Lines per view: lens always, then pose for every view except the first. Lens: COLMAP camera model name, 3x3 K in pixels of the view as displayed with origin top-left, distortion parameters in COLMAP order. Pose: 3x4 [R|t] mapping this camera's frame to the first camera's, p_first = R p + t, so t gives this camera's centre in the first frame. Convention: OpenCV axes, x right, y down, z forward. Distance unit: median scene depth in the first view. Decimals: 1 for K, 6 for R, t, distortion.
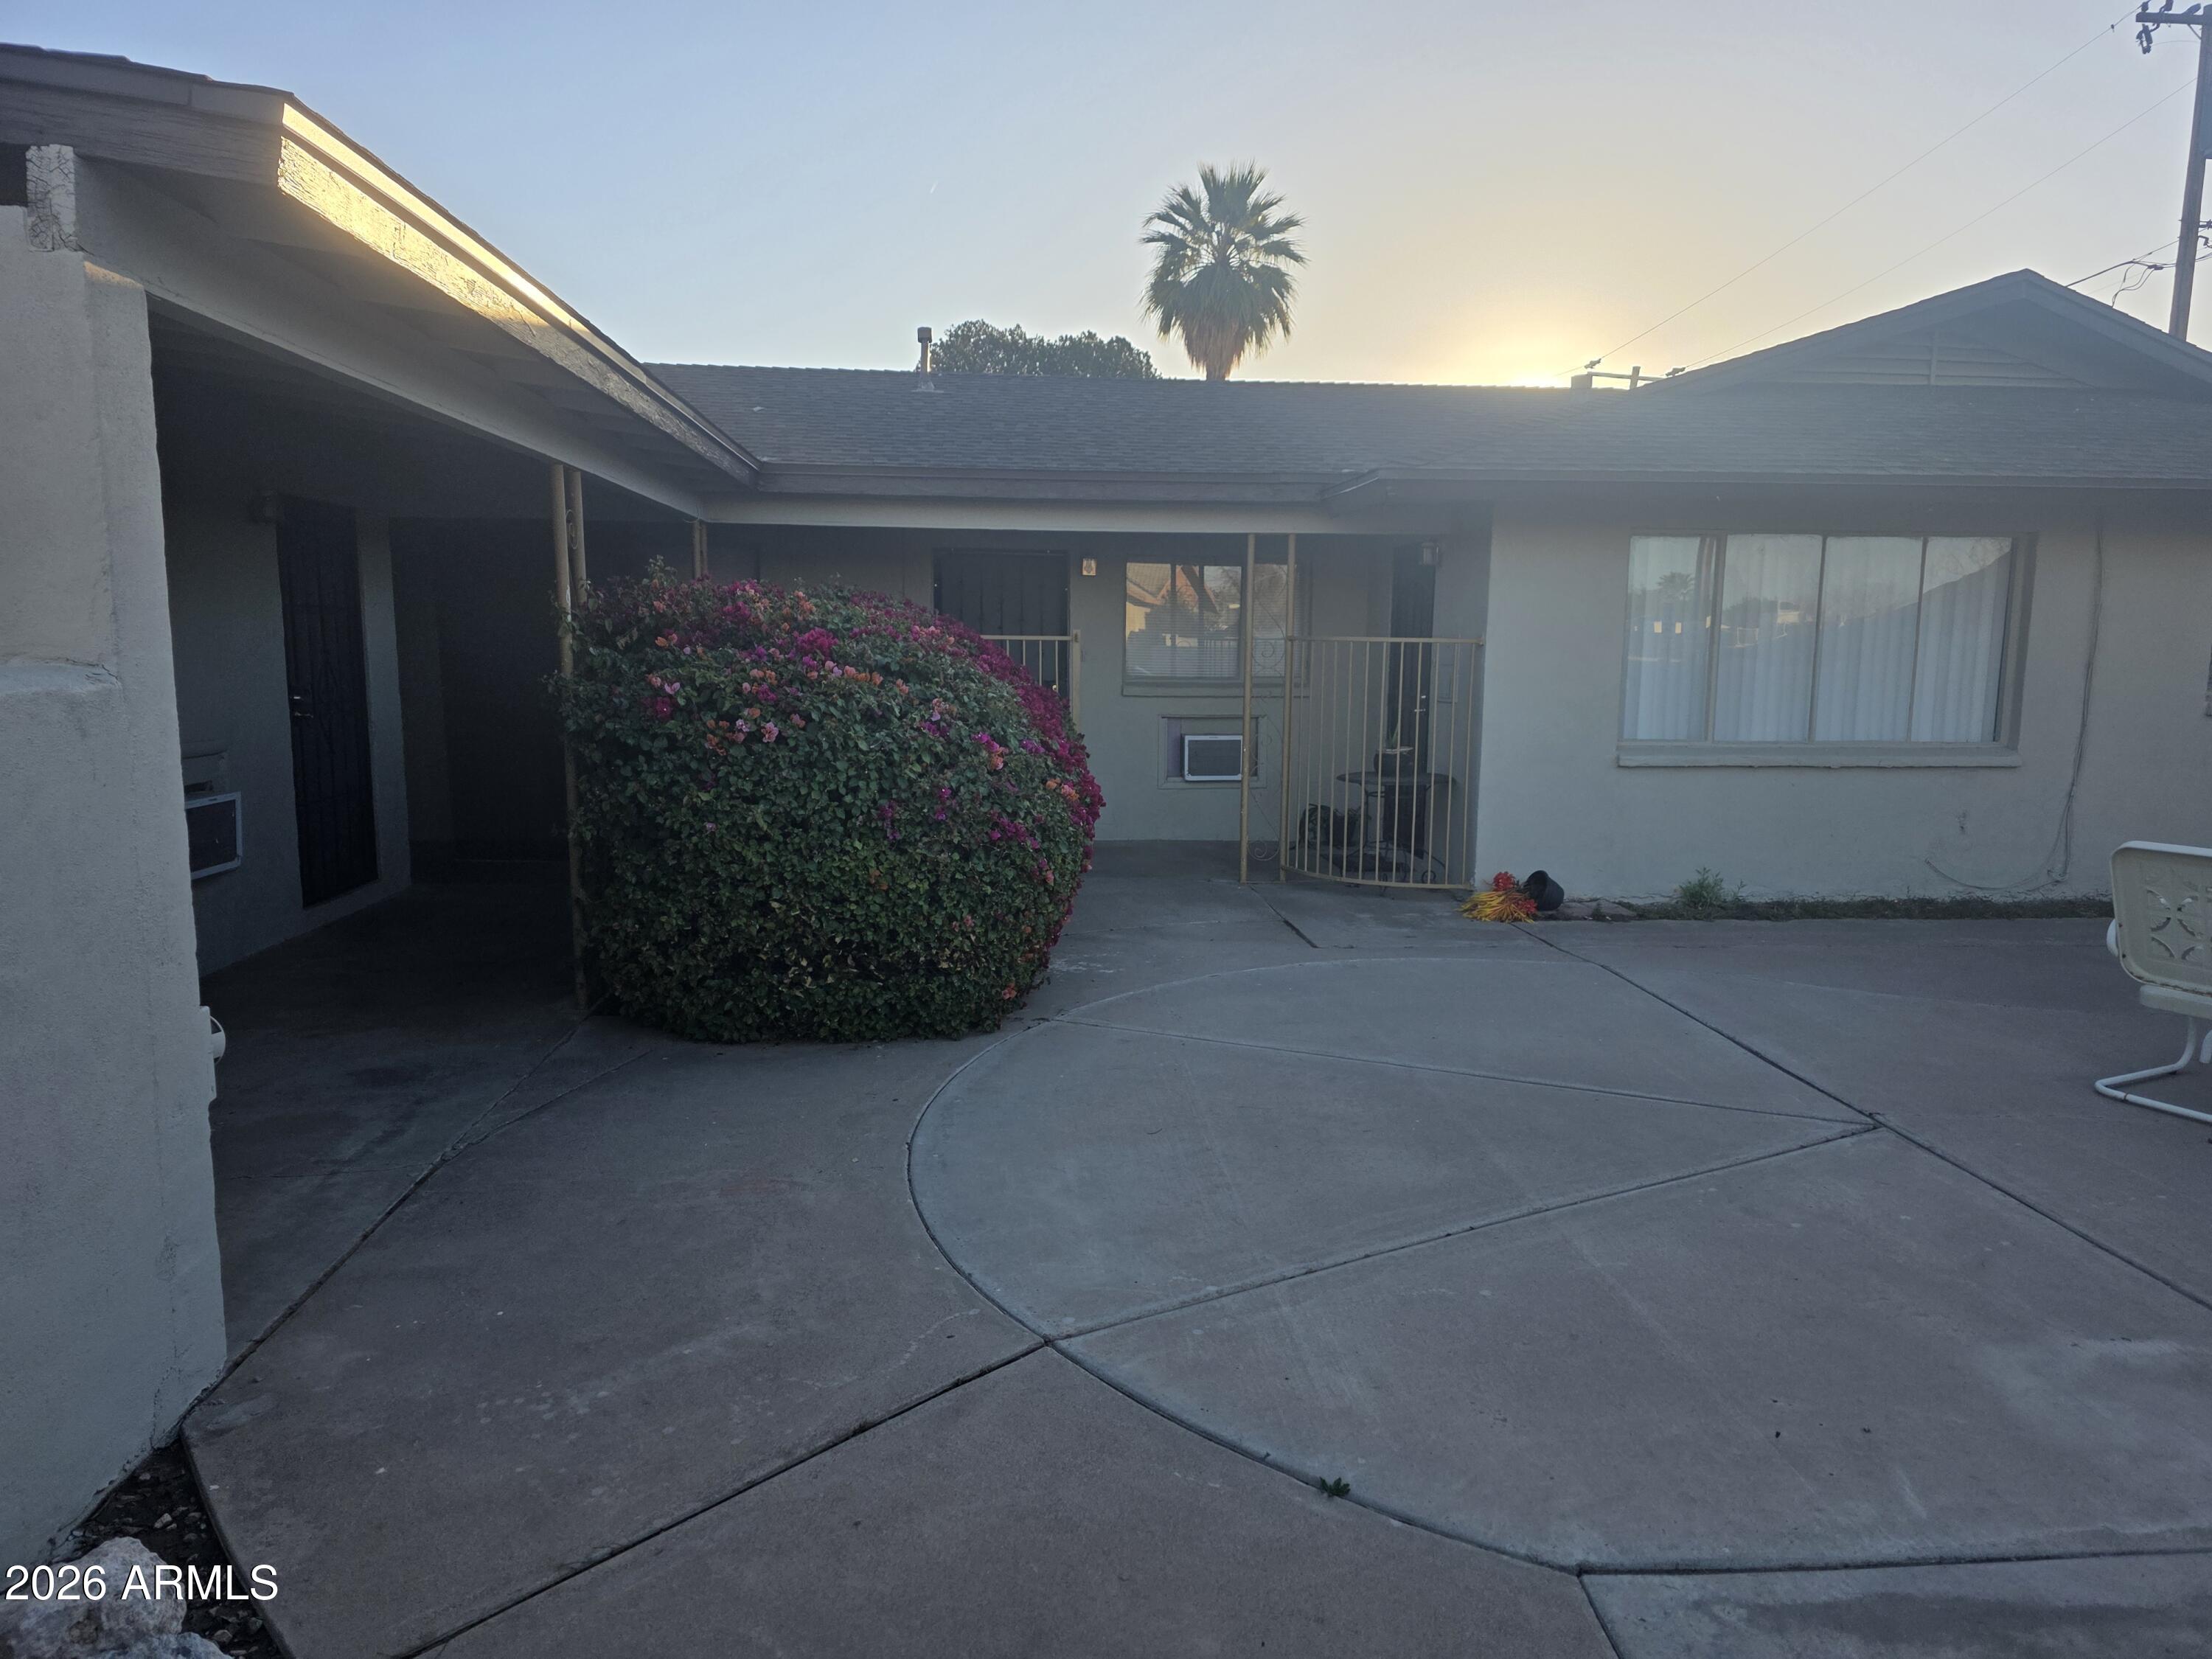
lens RADIAL K [[1532.7, 0, 1153.4], [0, 1532.7, 831.6], [0, 0, 1]] dist [0.105596, -0.094246]
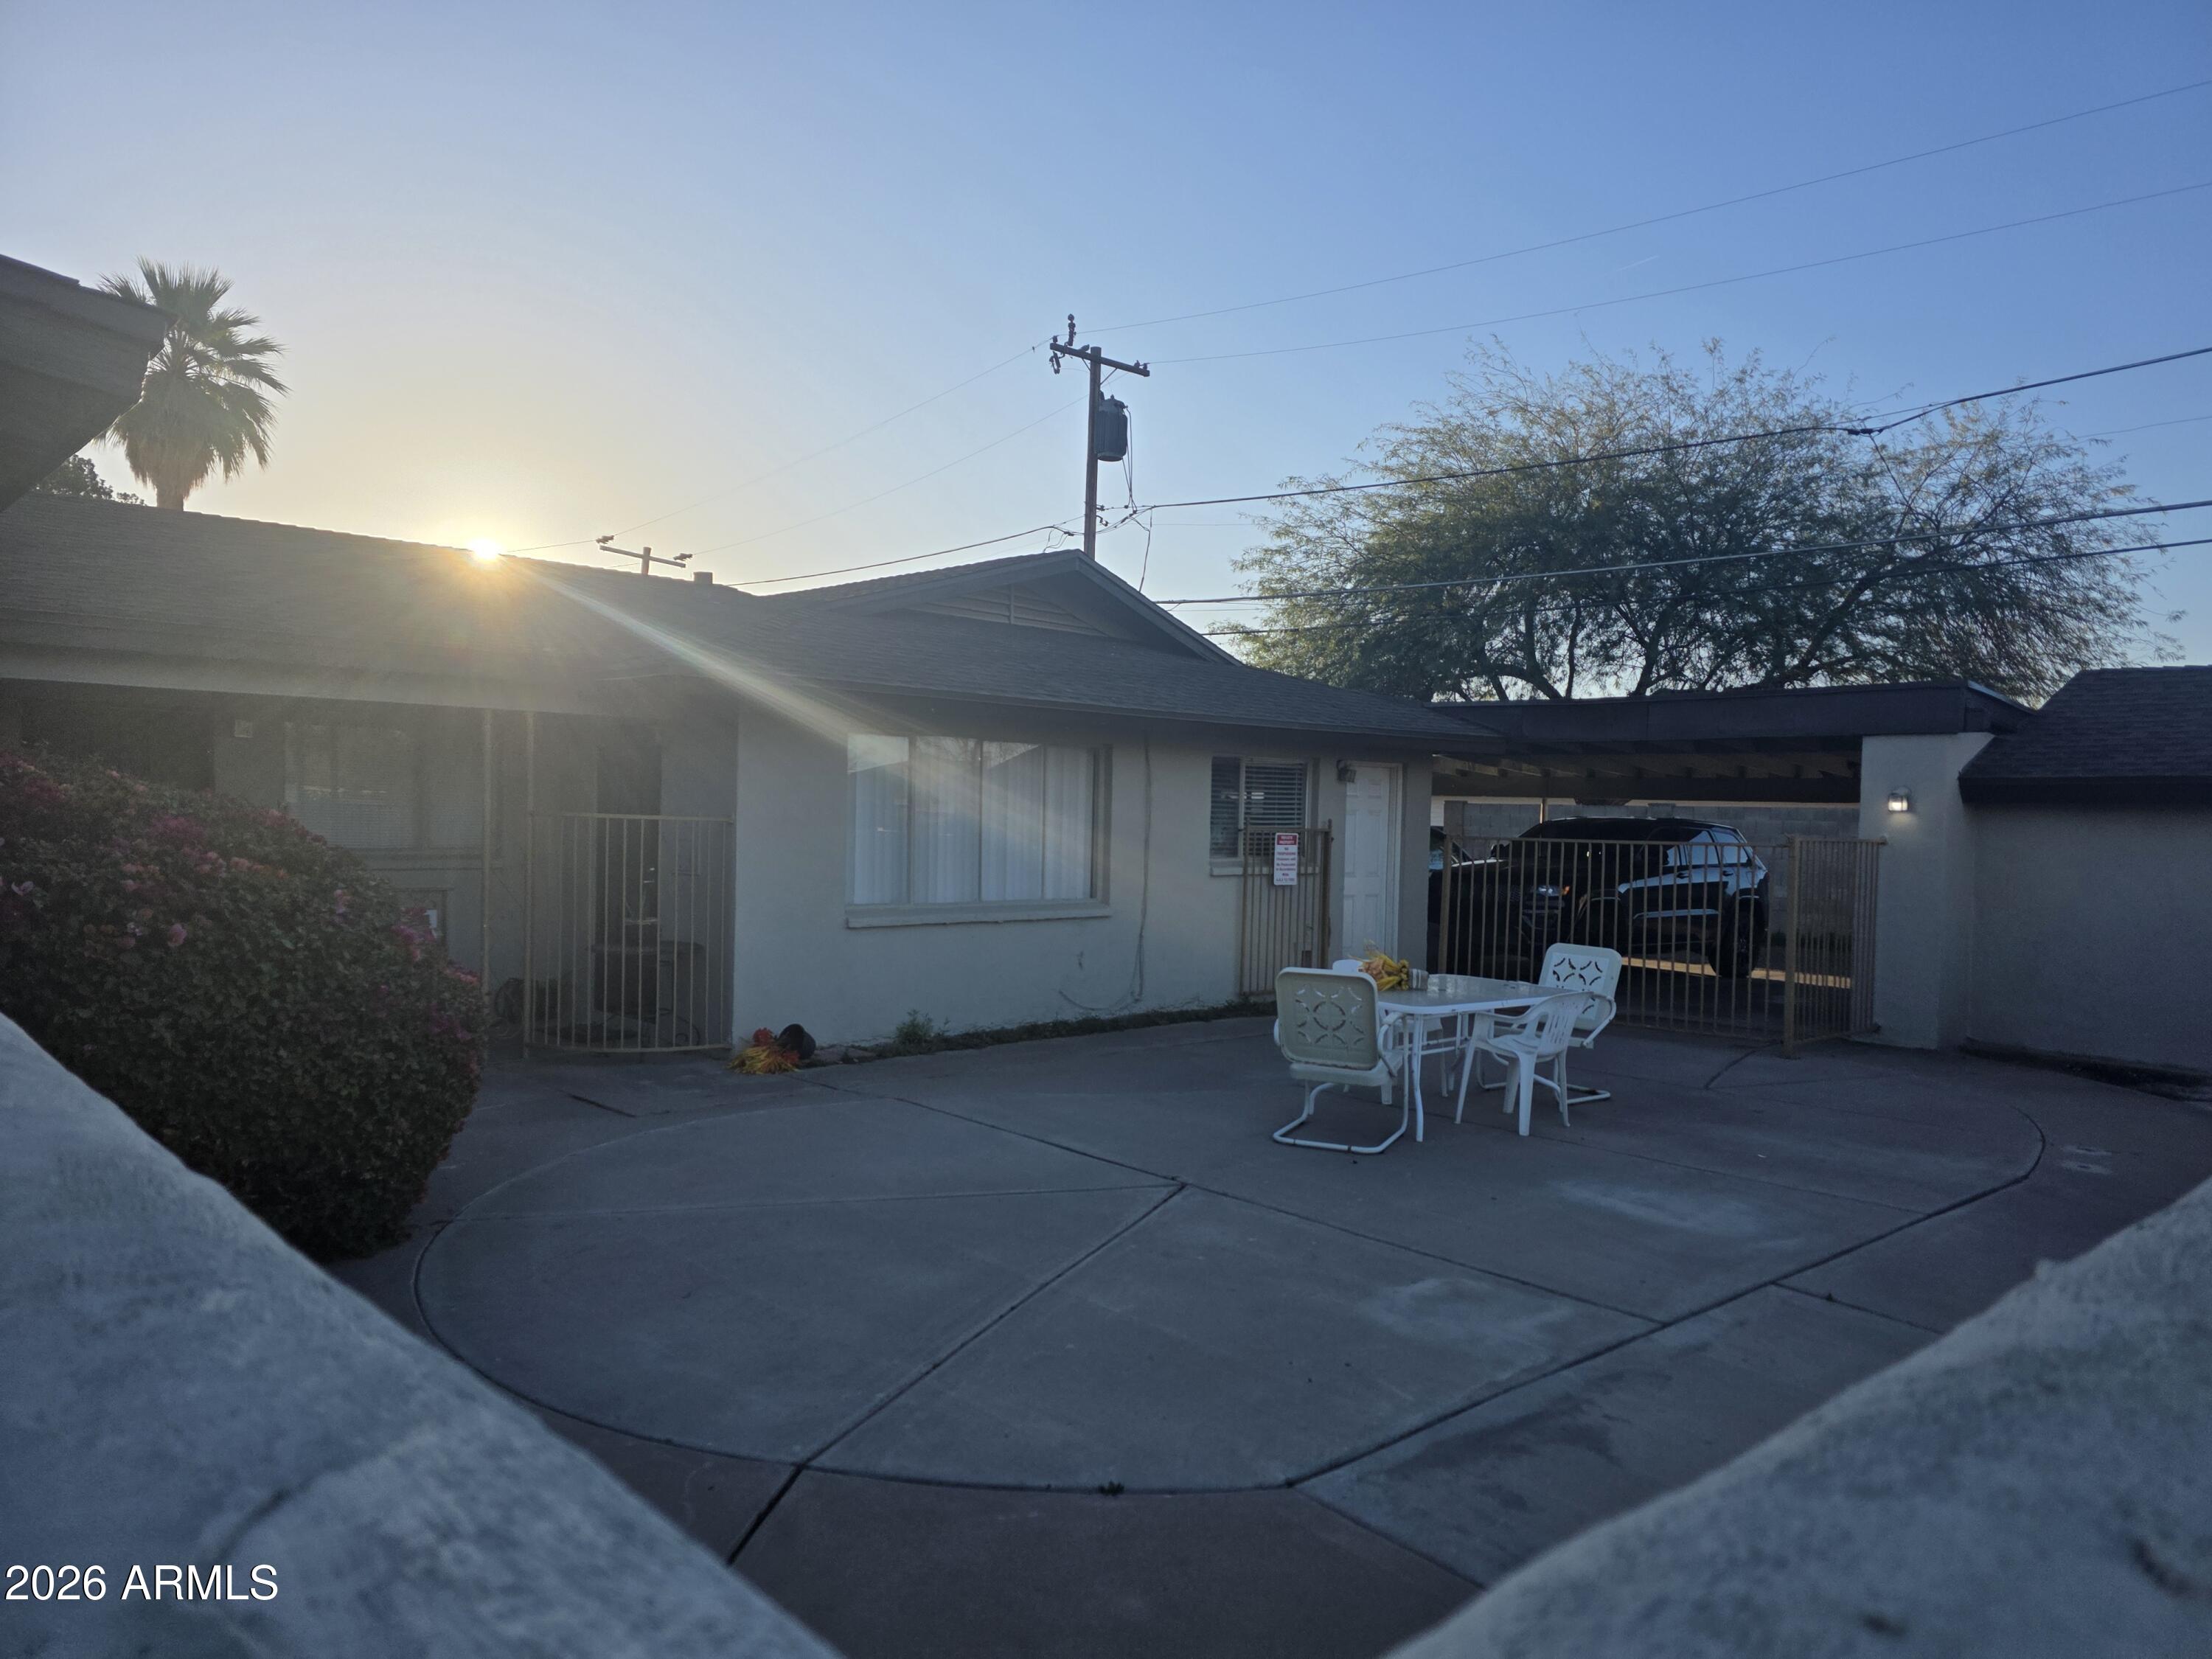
lens RADIAL K [[1532.7, 0, 1153.4], [0, 1532.7, 831.6], [0, 0, 1]] dist [0.105596, -0.094246]
pose [[0.776280, -0.002026, 0.630385, -0.368981], [0.063579, 0.995147, -0.075096, -0.019084], [-0.627174, 0.098375, 0.772642, -0.056362]]
